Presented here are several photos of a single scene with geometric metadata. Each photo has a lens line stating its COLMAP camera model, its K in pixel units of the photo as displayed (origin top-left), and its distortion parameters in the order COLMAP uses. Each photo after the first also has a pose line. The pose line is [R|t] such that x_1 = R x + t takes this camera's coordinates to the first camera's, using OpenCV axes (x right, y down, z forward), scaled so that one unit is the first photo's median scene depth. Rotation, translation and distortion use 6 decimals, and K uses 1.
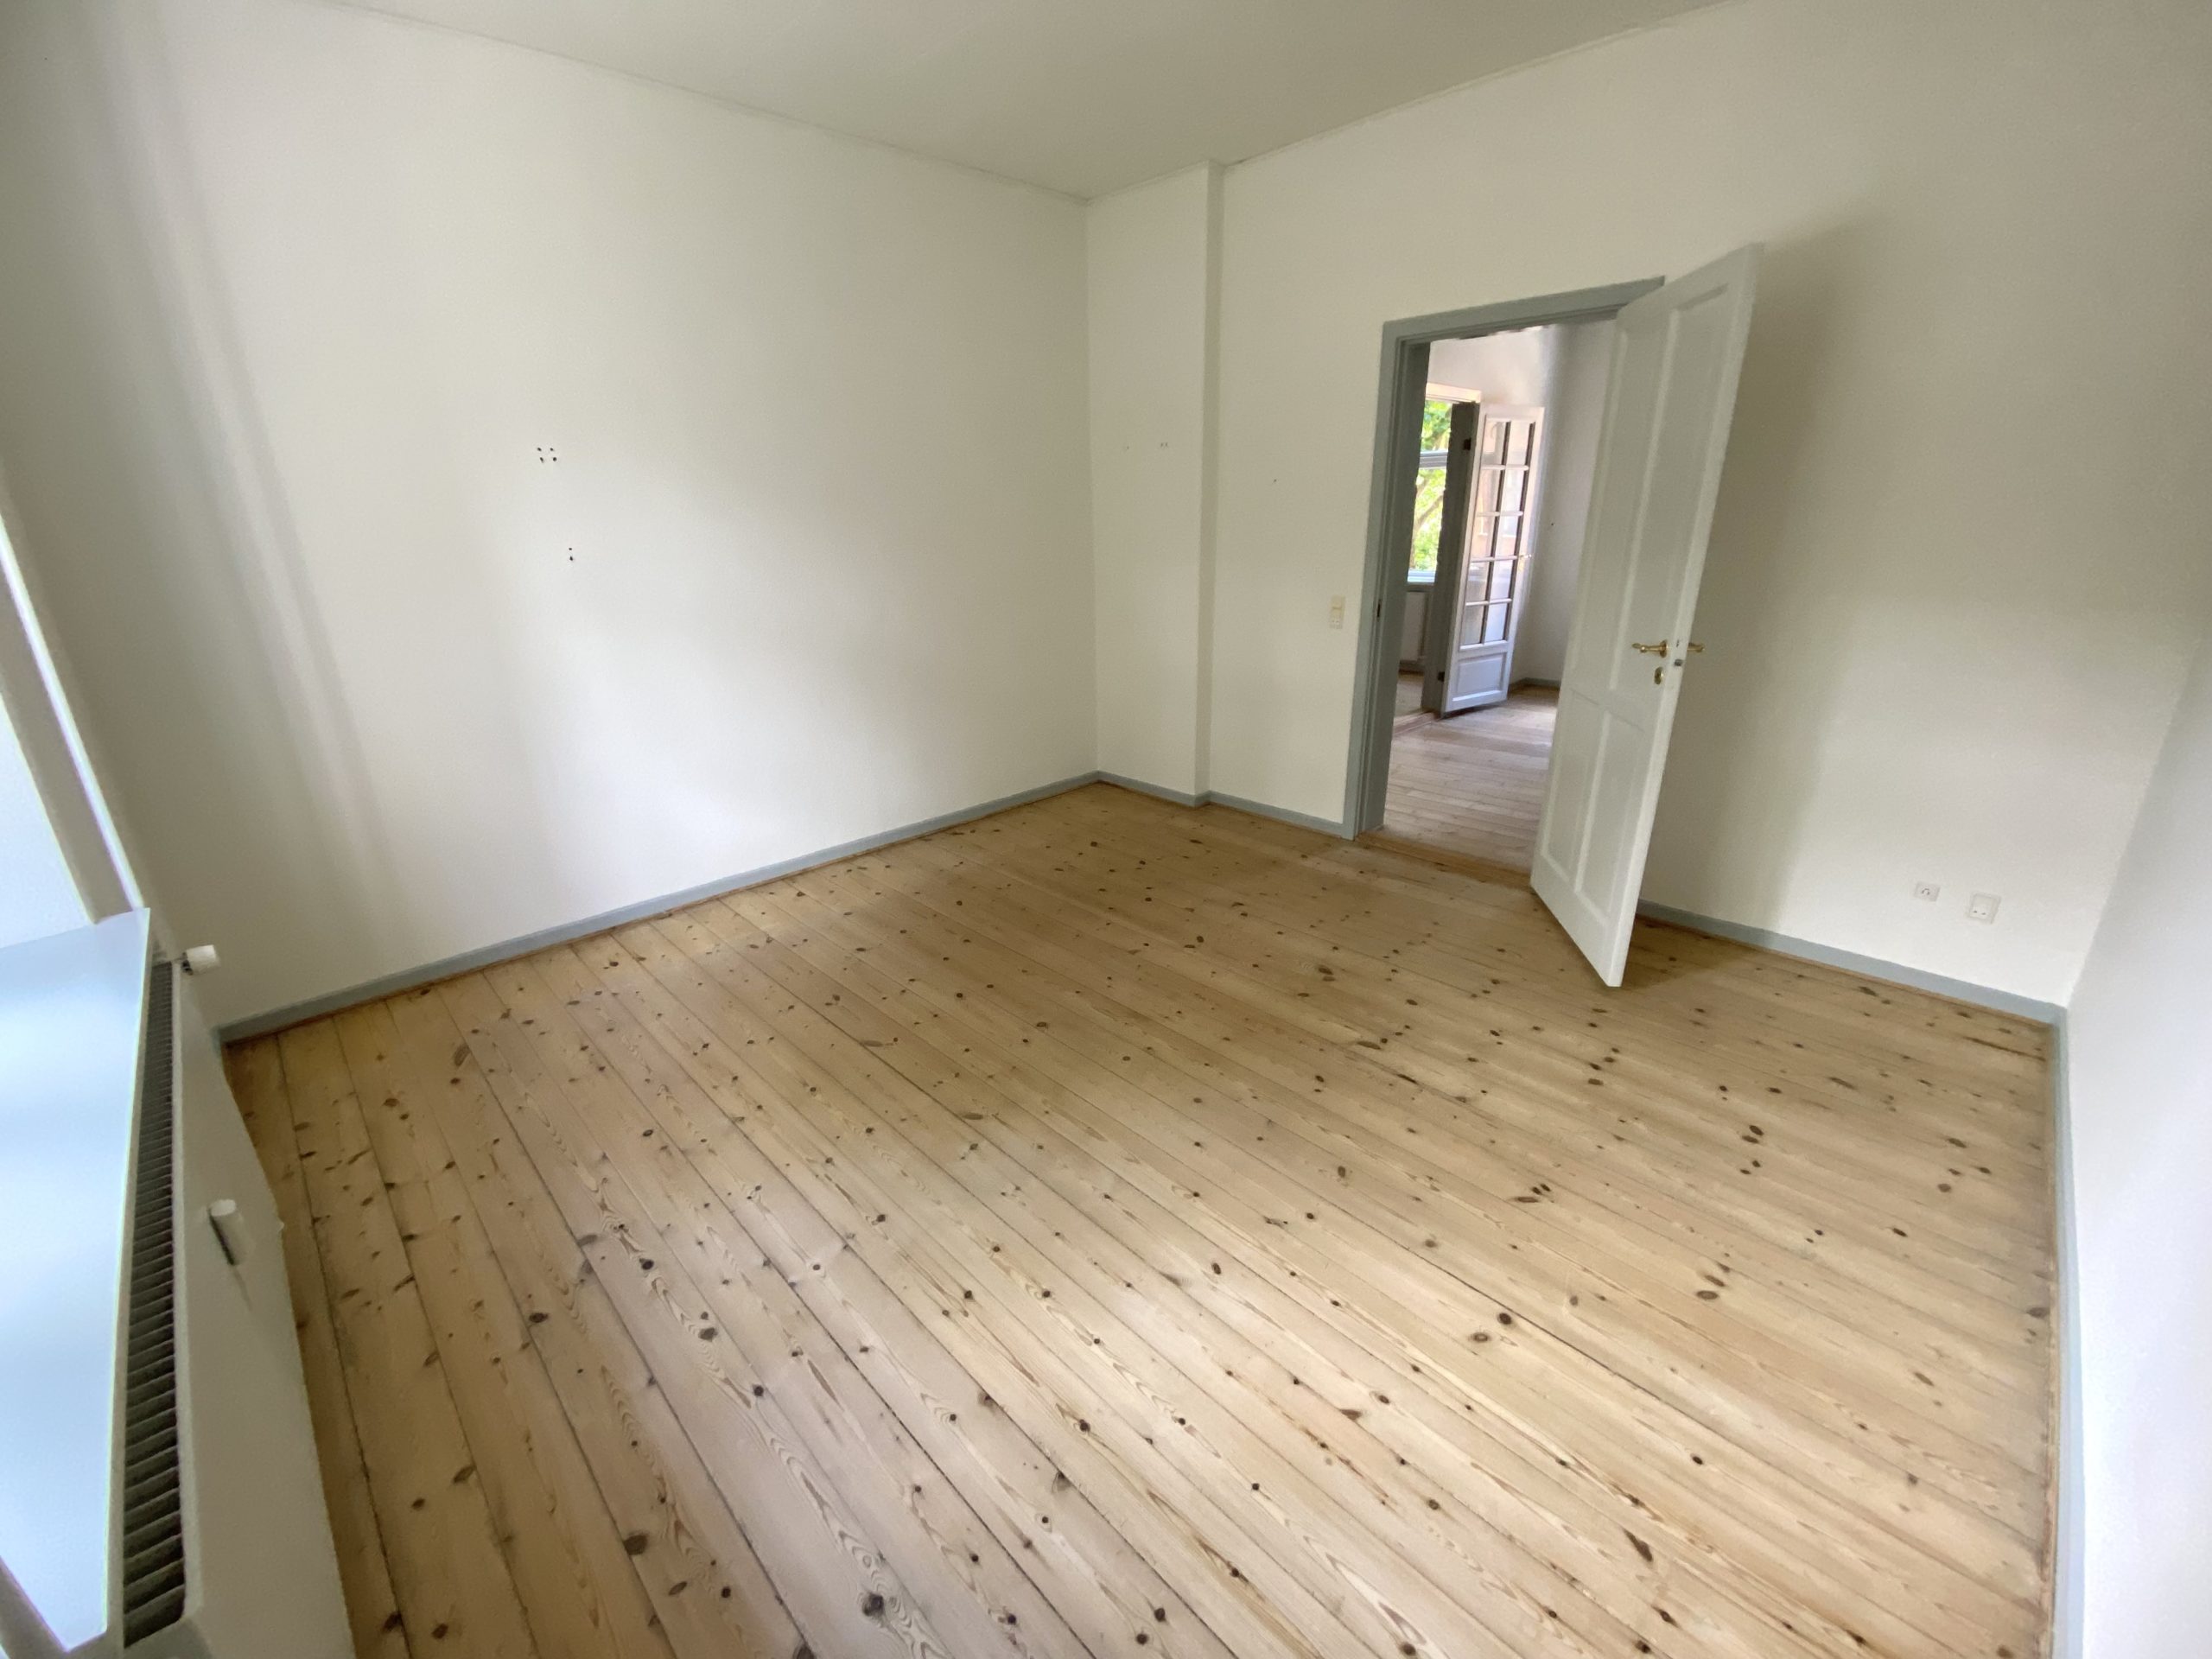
lens RADIAL K [[894.5, 0, 1136.3], [0, 894.5, 840.0], [0, 0, 1]] dist [0.000228, -0.000059]
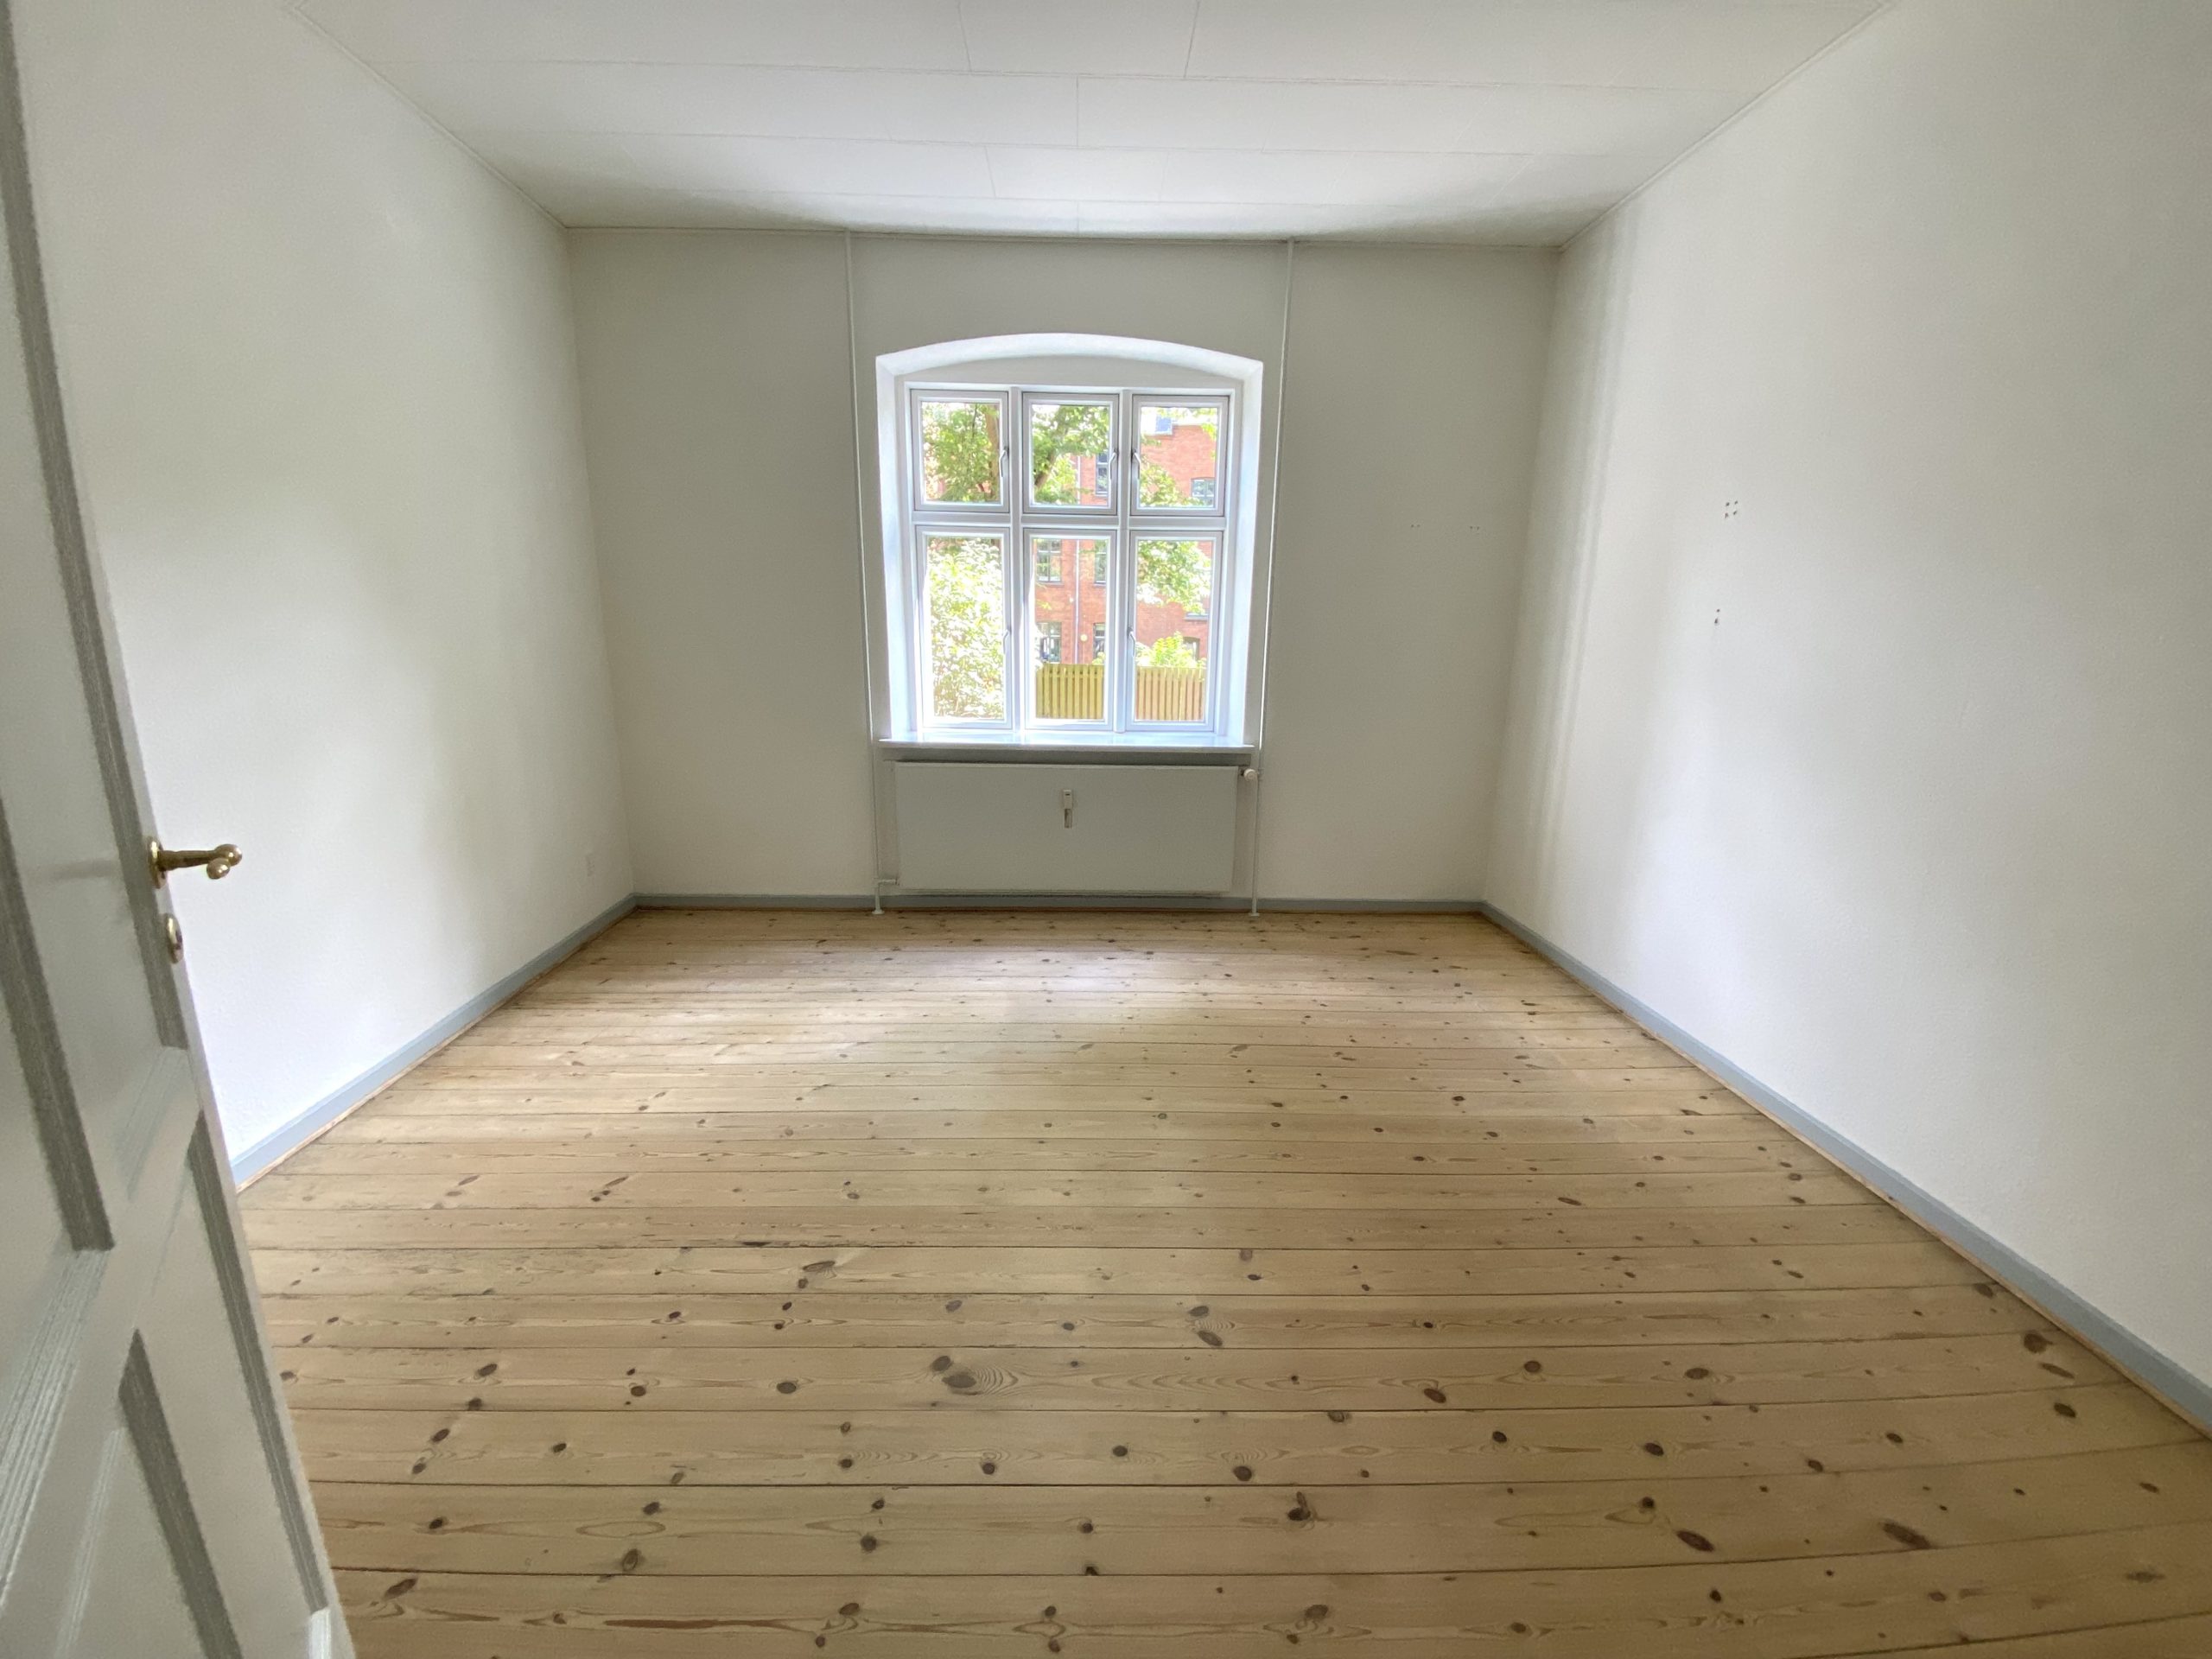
lens RADIAL K [[894.6, 0, 1083.1], [0, 894.6, 855.7], [0, 0, 1]] dist [0.011784, -0.000036]
pose [[-0.713774, 0.180177, -0.676803, 0.475529], [-0.250885, 0.836438, 0.487265, -0.397542], [0.653898, 0.517597, -0.551825, 1.198808]]
